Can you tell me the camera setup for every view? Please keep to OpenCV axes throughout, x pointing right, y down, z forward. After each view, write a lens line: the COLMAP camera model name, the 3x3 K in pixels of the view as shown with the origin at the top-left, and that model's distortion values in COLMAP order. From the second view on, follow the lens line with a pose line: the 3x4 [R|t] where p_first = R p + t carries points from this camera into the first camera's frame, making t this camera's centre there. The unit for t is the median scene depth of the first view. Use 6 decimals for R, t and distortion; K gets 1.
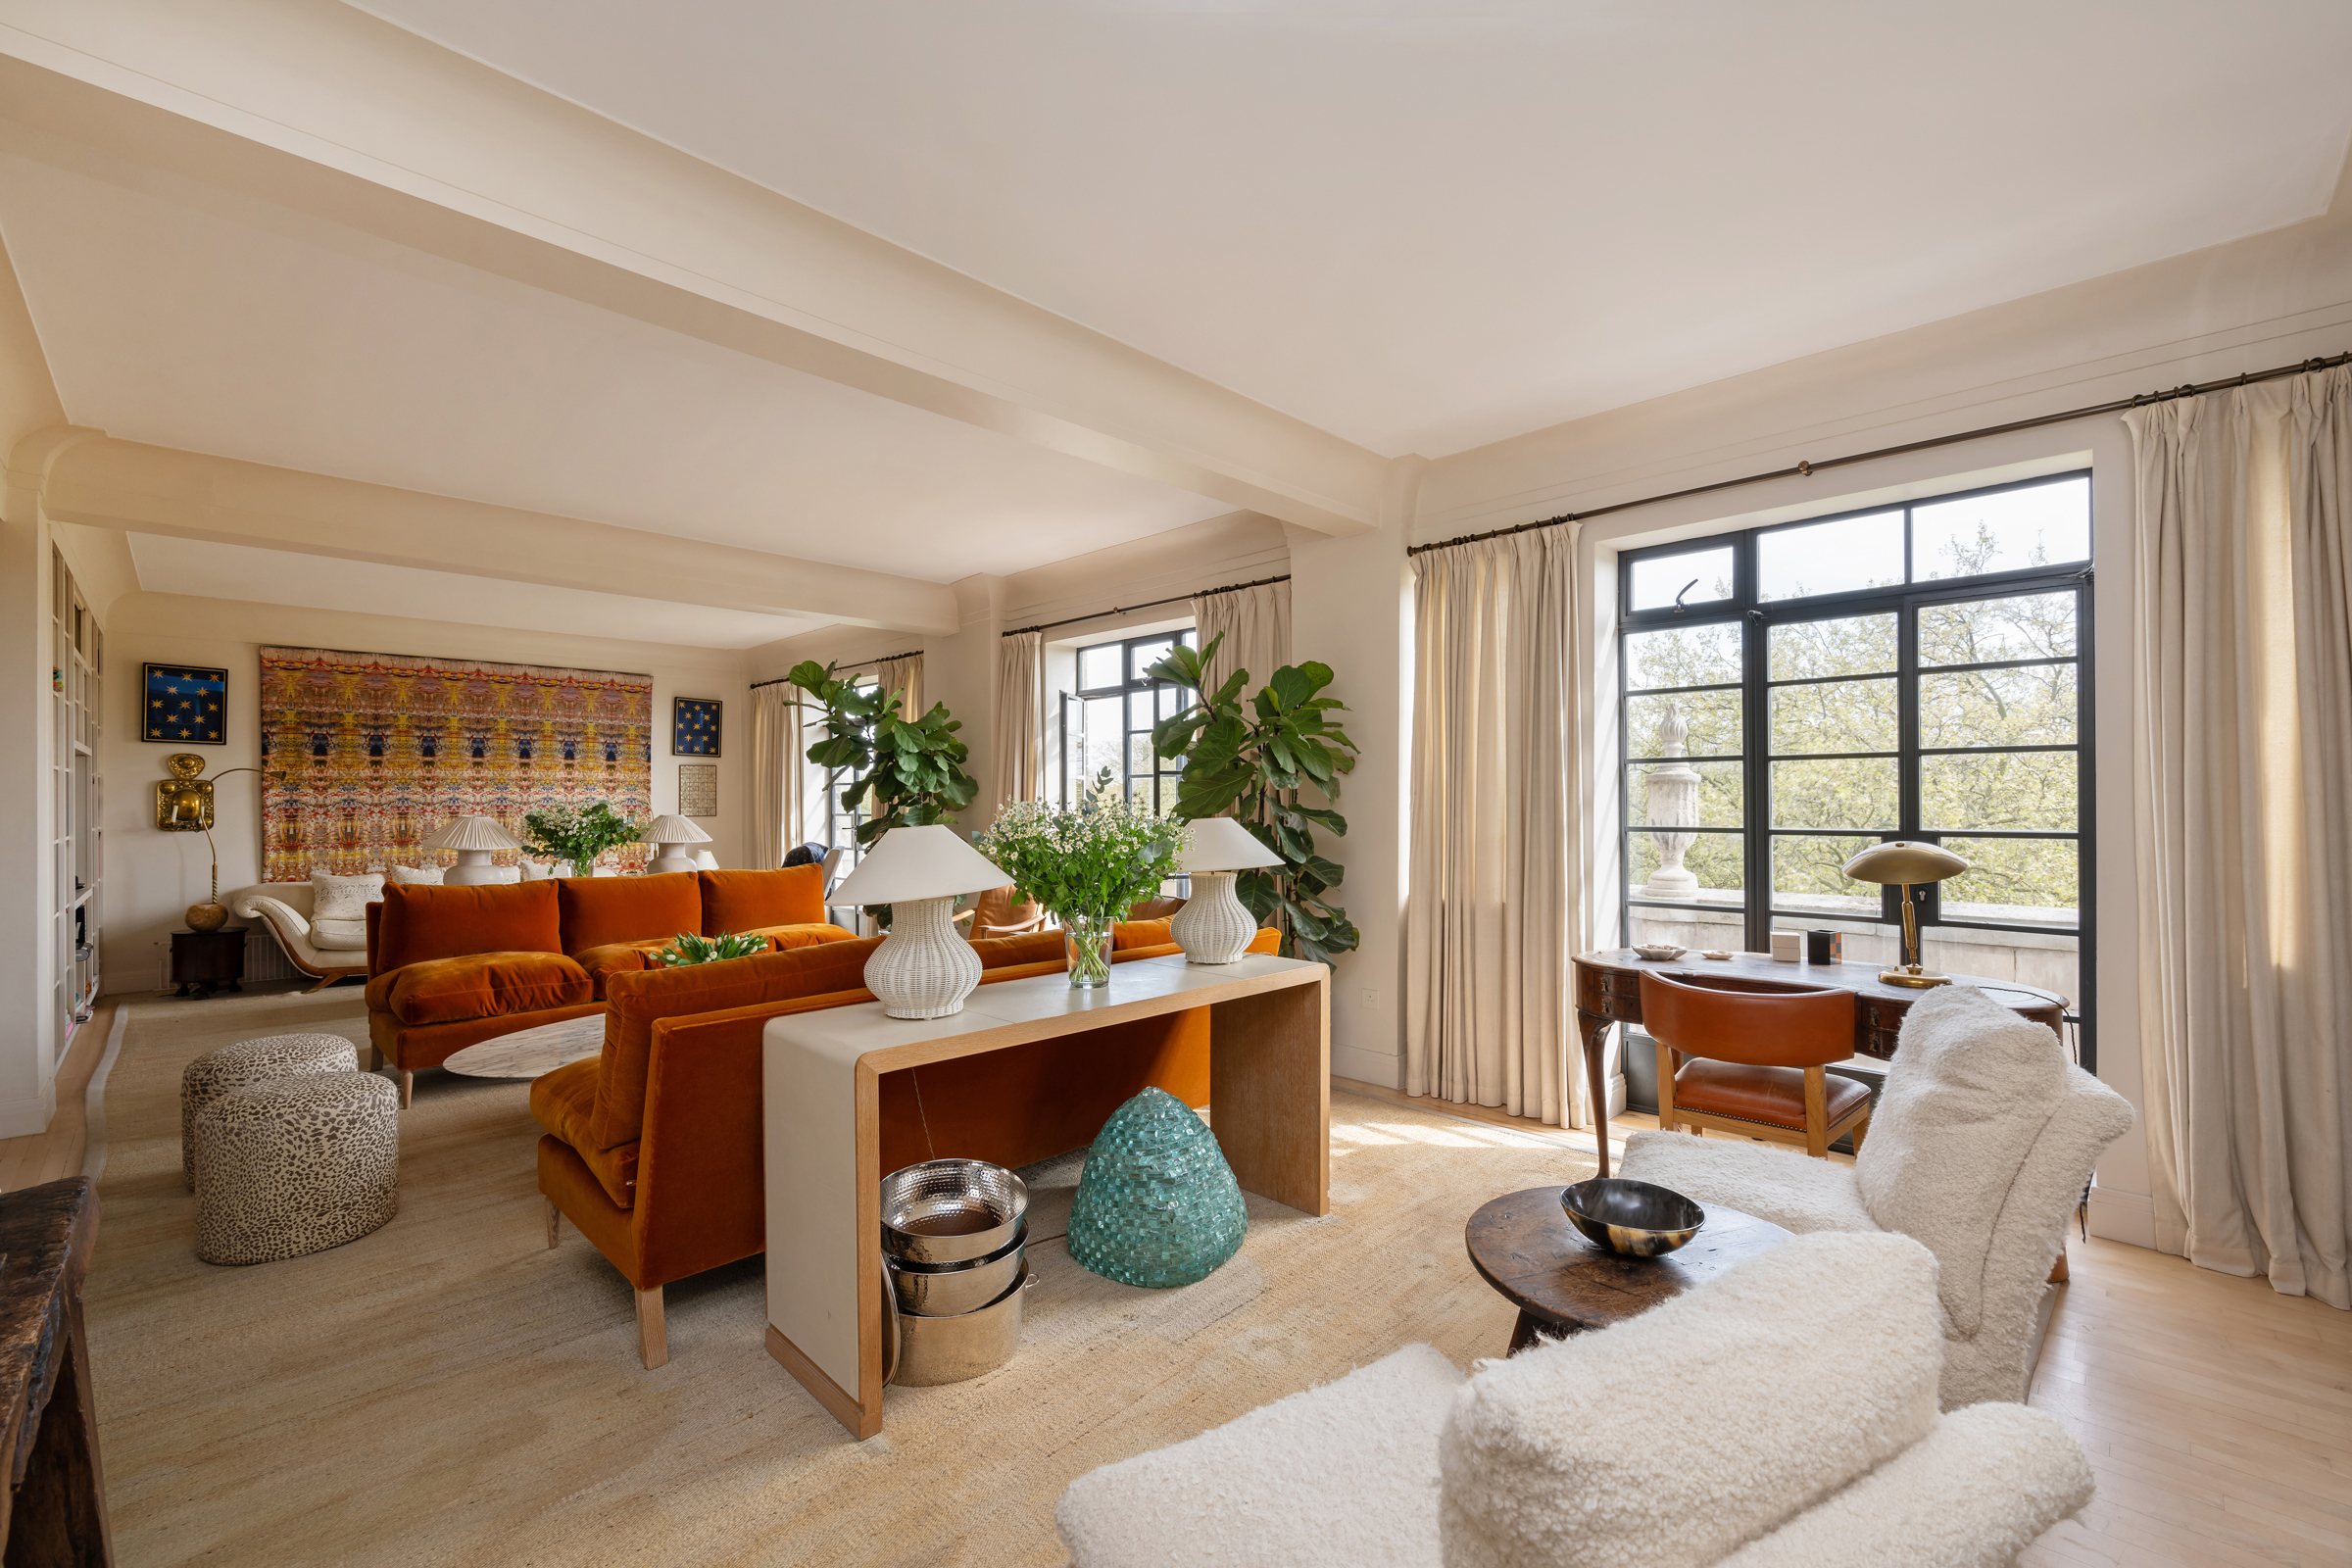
lens RADIAL K [[981.5, 0, 1180.9], [0, 981.5, 796.4], [0, 0, 1]] dist [-0.000108, -0.000550]
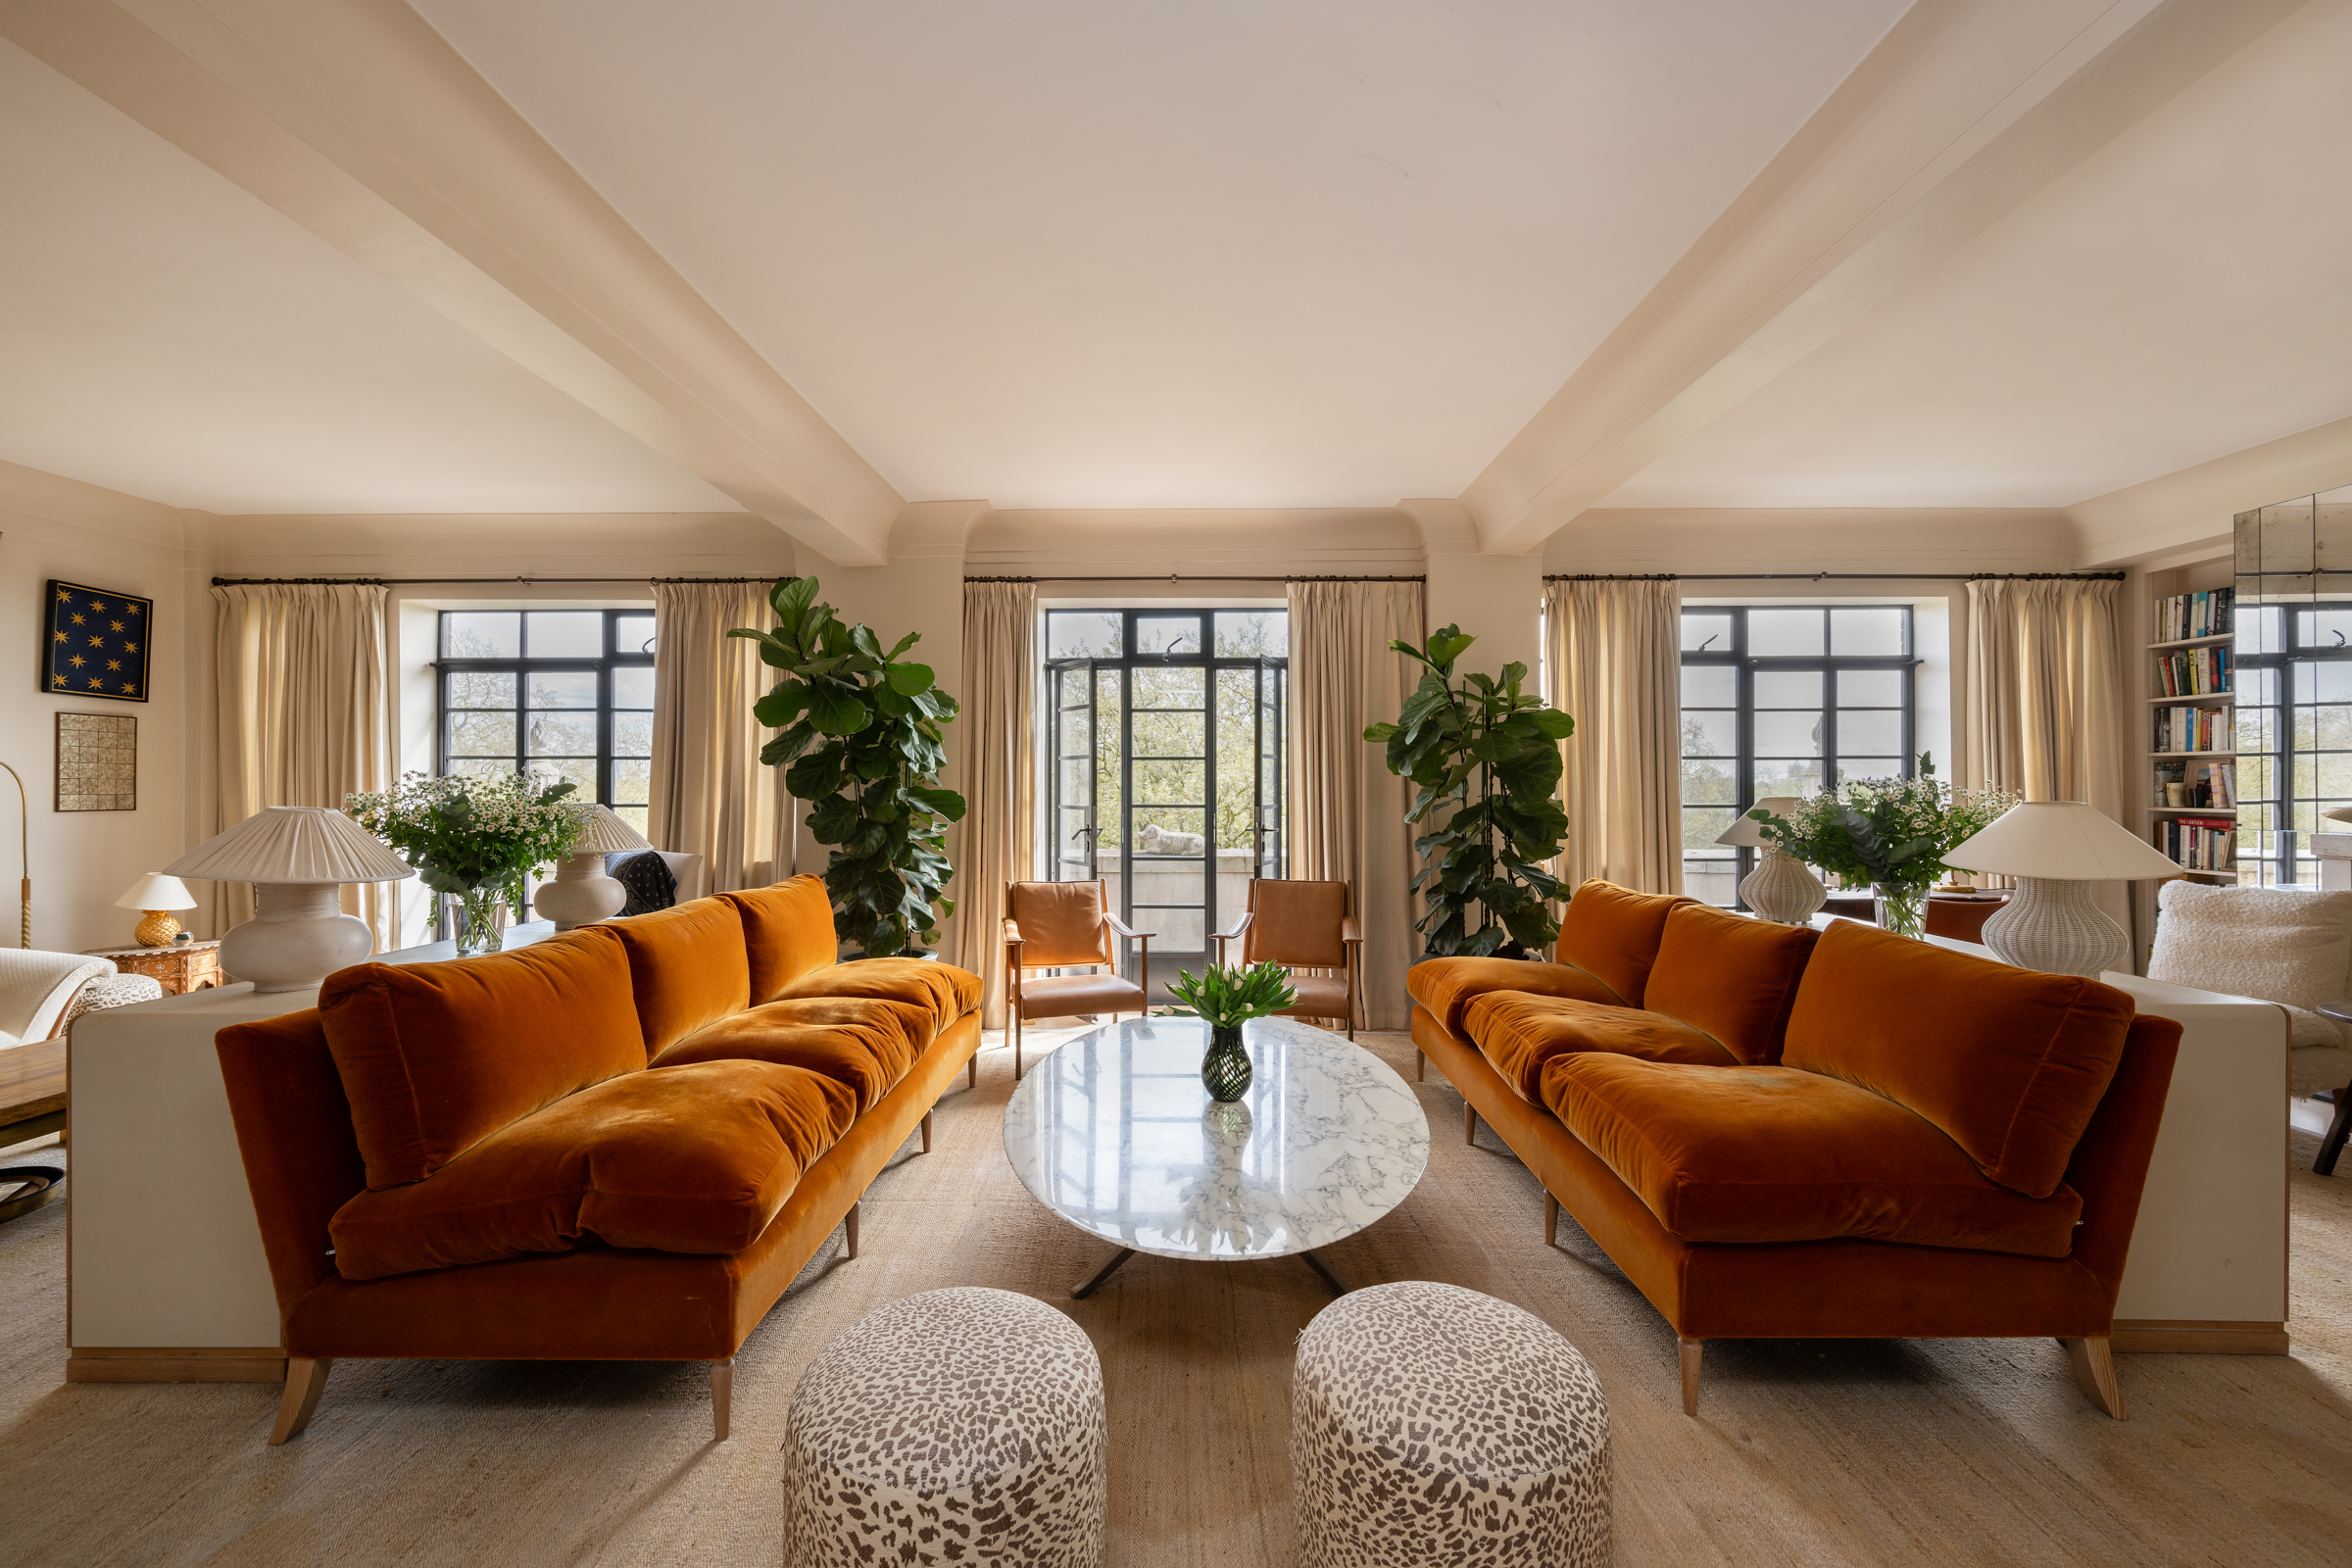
lens RADIAL K [[916.8, 0, 1175.7], [0, 916.8, 787.8], [0, 0, 1]] dist [-0.000402, -0.000105]
pose [[0.720215, 0.004264, 0.693738, -0.540137], [-0.005196, 0.999986, -0.000751, 0.006646], [-0.693731, -0.003064, 0.720227, 0.312153]]
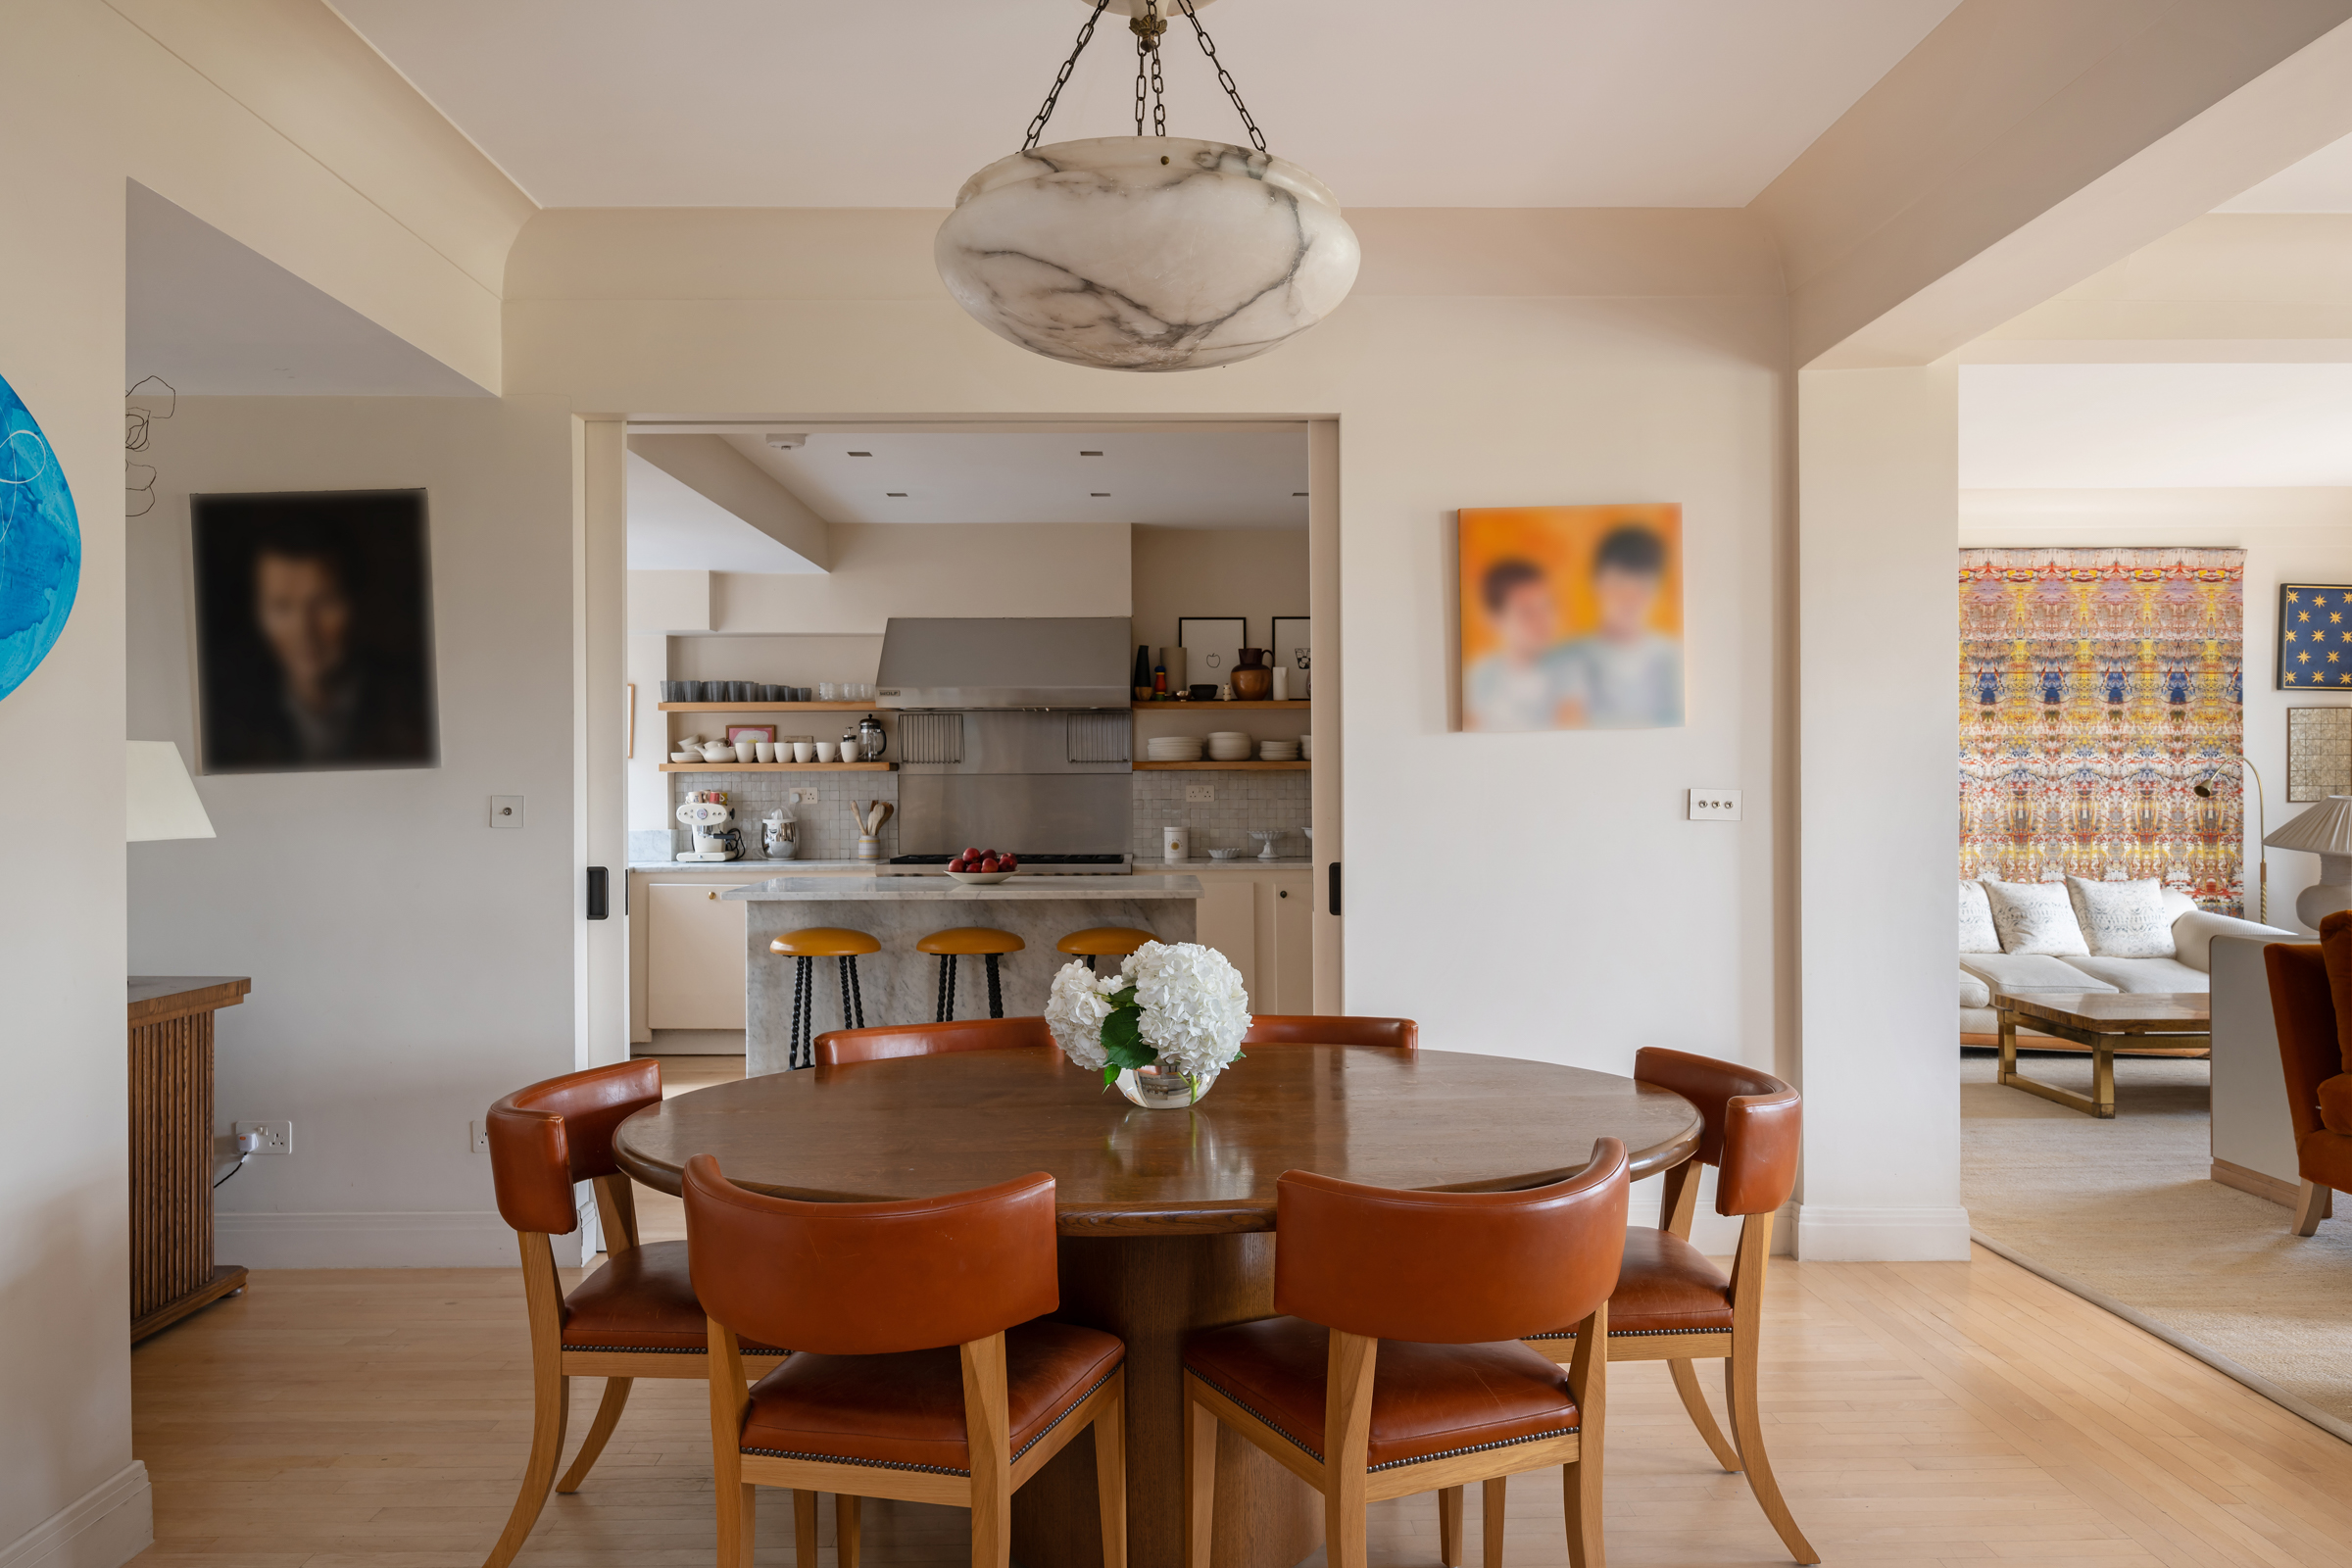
lens RADIAL K [[1619.6, 0, 1182.7], [0, 1619.6, 786.3], [0, 0, 1]] dist [-0.005921, 0.004371]
pose [[0.714180, 0.000166, -0.699962, -0.410962], [0.006229, 0.999959, 0.006593, 0.002528], [0.699935, -0.009069, 0.714149, -0.096084]]
